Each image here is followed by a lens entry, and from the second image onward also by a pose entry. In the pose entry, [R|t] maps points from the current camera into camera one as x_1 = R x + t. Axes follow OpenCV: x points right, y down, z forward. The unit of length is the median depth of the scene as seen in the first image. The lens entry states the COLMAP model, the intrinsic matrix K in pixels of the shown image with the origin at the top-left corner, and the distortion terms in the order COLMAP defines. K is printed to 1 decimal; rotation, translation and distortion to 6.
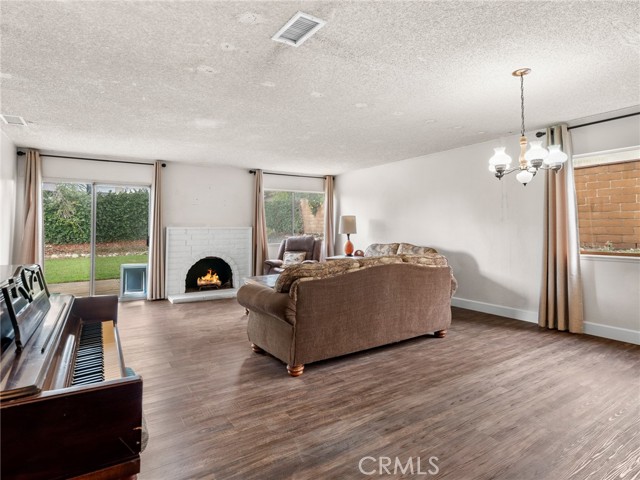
lens RADIAL K [[357.2, 0, 316.0], [0, 357.2, 217.6], [0, 0, 1]] dist [0.004646, -0.000176]
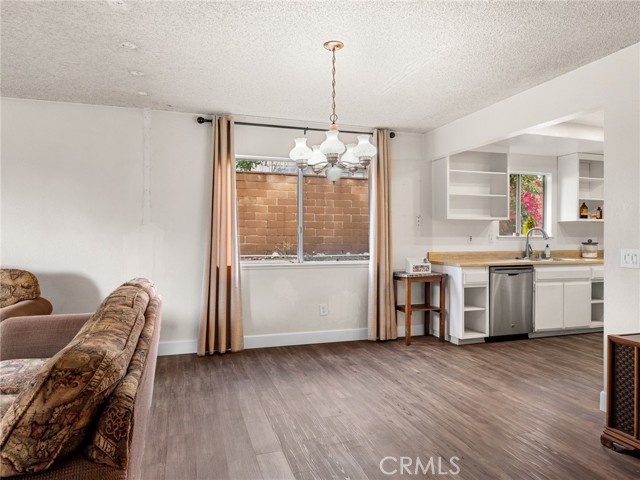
lens RADIAL K [[428.7, 0, 319.5], [0, 428.7, 238.6], [0, 0, 1]] dist [0.018151, 0.000775]
pose [[0.256848, 0.000199, 0.966452, -0.260198], [-0.034350, 0.999370, 0.008924, 0.019218], [-0.965841, -0.035490, 0.256693, 0.508040]]
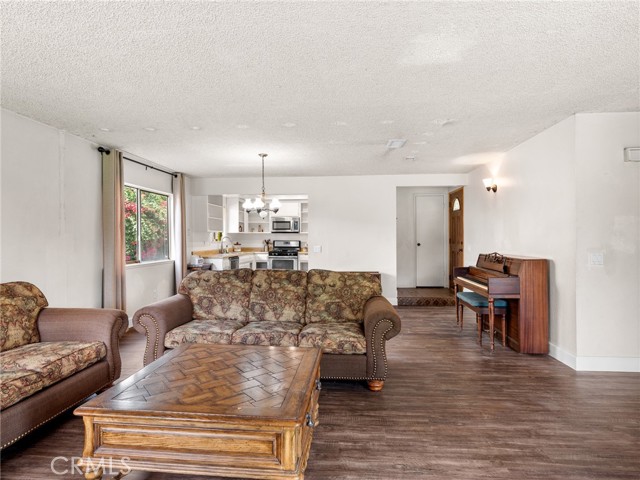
lens RADIAL K [[357.2, 0, 319.2], [0, 357.2, 237.6], [0, 0, 1]] dist [0.004646, -0.000176]
pose [[-0.789875, 0.007981, 0.613216, -0.480216], [-0.012742, 0.999486, -0.029422, 0.034345], [-0.613136, -0.031053, -0.789367, 1.480580]]
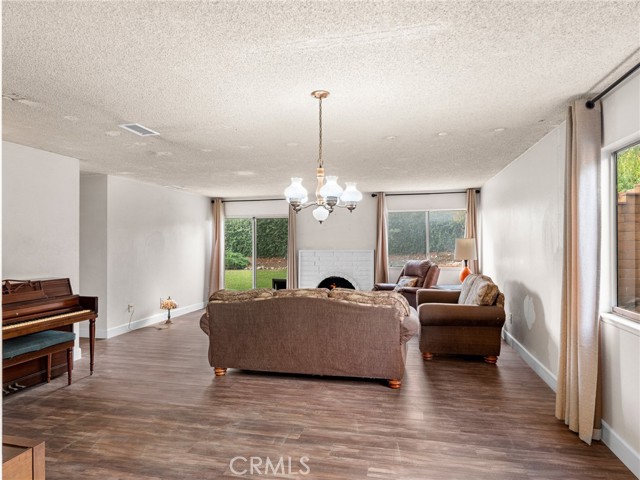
lens RADIAL K [[379.6, 0, 320.5], [0, 379.6, 243.7], [0, 0, 1]] dist [-0.006268, -0.000193]
pose [[0.702704, 0.002440, -0.711478, 0.830702], [0.024713, 0.999307, 0.027835, -0.043086], [0.711053, -0.037143, 0.702157, 0.224391]]
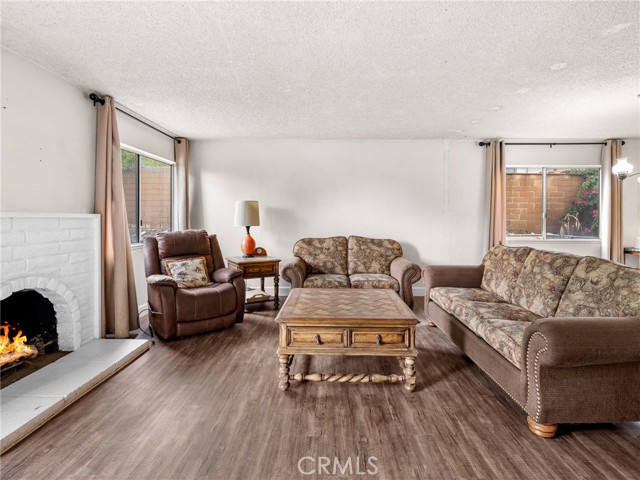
lens RADIAL K [[332.1, 0, 326.3], [0, 332.1, 222.8], [0, 0, 1]] dist [-0.001777, 0.001641]
pose [[0.547241, -0.004671, 0.836962, -0.658962], [-0.031229, 0.999174, 0.025995, 0.027967], [-0.836392, -0.040362, 0.546643, 0.855744]]
